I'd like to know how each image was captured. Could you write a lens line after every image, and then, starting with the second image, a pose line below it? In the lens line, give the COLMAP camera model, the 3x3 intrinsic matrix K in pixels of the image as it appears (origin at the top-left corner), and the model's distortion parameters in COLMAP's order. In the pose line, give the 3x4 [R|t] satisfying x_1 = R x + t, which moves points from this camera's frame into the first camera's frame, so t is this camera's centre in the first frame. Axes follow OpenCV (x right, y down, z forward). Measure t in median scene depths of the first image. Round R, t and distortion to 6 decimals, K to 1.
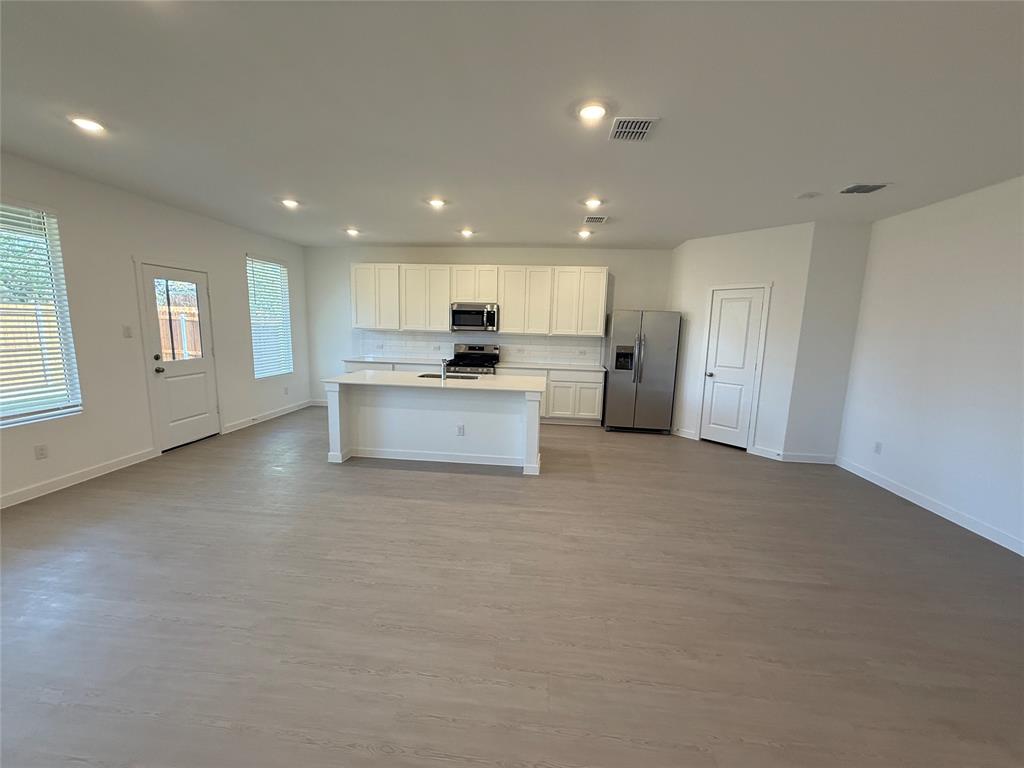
lens RADIAL K [[405.2, 0, 512.1], [0, 405.2, 384.2], [0, 0, 1]] dist [0.002916, 0.000450]
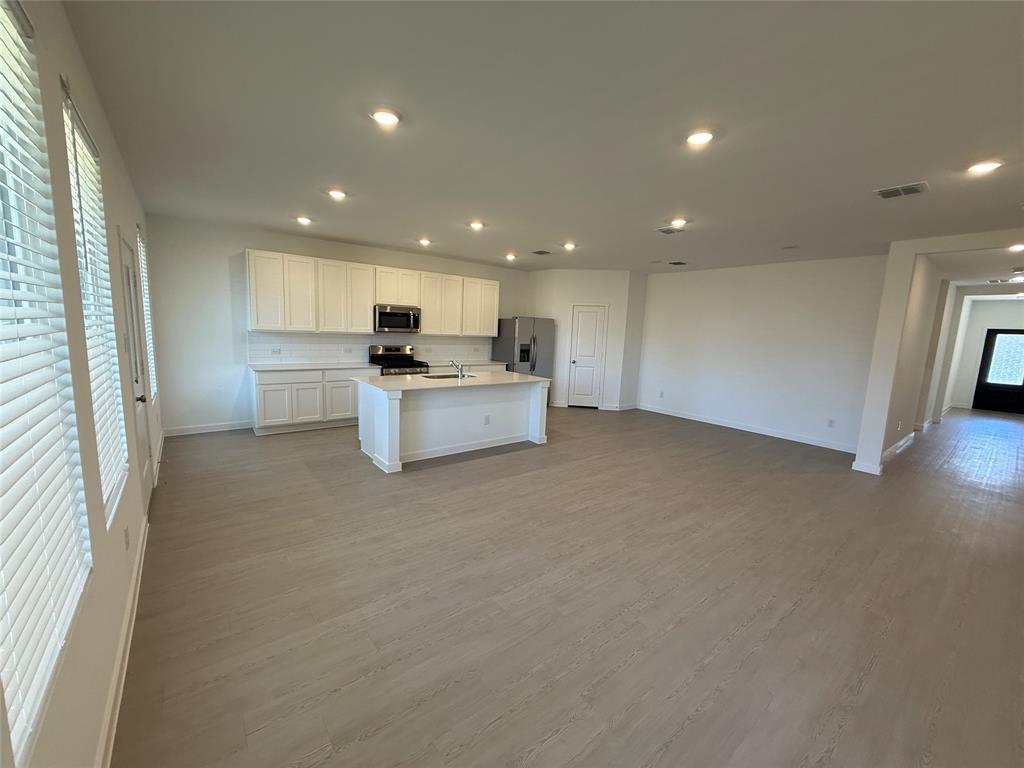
lens RADIAL K [[405.2, 0, 511.5], [0, 405.2, 382.8], [0, 0, 1]] dist [0.002916, 0.000450]
pose [[0.721327, -0.090817, 0.686615, -0.678572], [0.083478, 0.995539, 0.043980, -0.030322], [-0.687546, 0.025593, 0.725690, 0.076005]]
